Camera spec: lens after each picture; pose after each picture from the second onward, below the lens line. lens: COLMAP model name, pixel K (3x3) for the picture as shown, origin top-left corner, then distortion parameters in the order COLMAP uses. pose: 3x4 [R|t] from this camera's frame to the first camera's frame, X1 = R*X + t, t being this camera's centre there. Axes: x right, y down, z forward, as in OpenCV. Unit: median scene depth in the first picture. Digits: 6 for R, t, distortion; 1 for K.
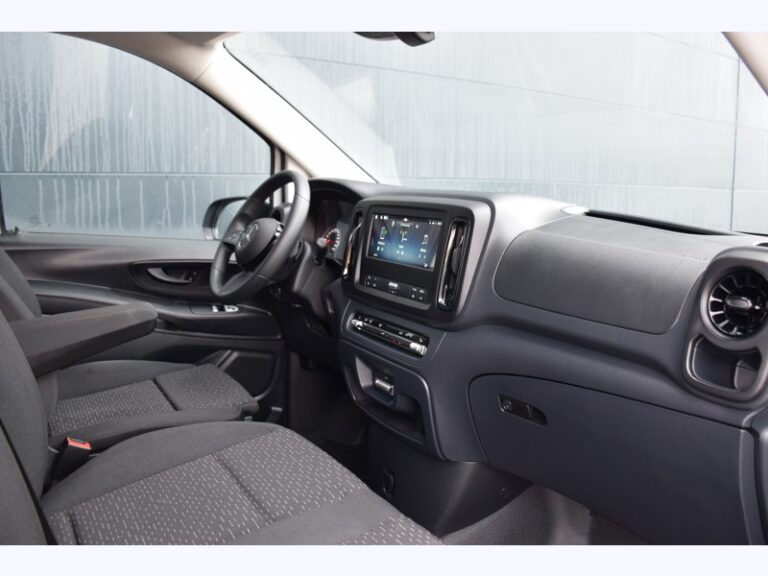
lens RADIAL K [[603.4, 0, 381.3], [0, 603.4, 264.0], [0, 0, 1]] dist [-0.107273, 0.026174]
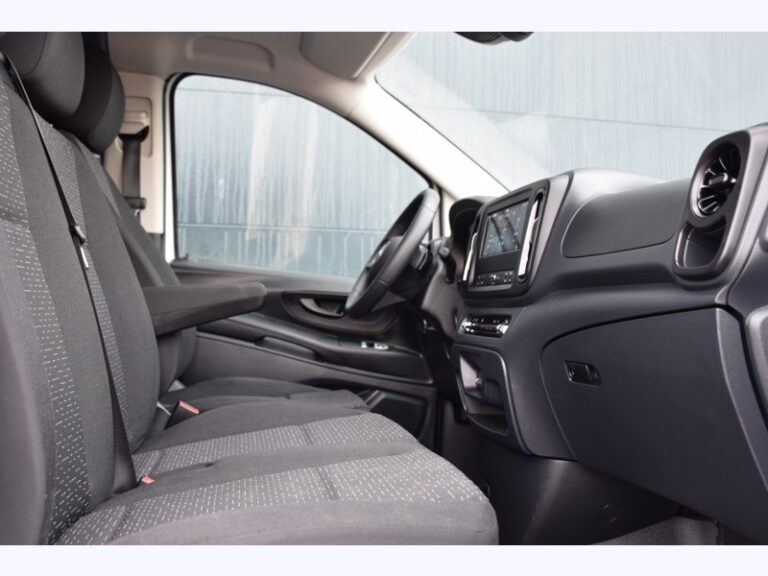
lens RADIAL K [[725.2, 0, 387.5], [0, 725.2, 285.6], [0, 0, 1]] dist [-0.059332, 0.000000]
pose [[0.928415, -0.004340, -0.371519, 0.211691], [-0.057513, 0.986201, -0.155244, 0.172863], [0.367066, 0.165498, 0.915354, -0.091229]]
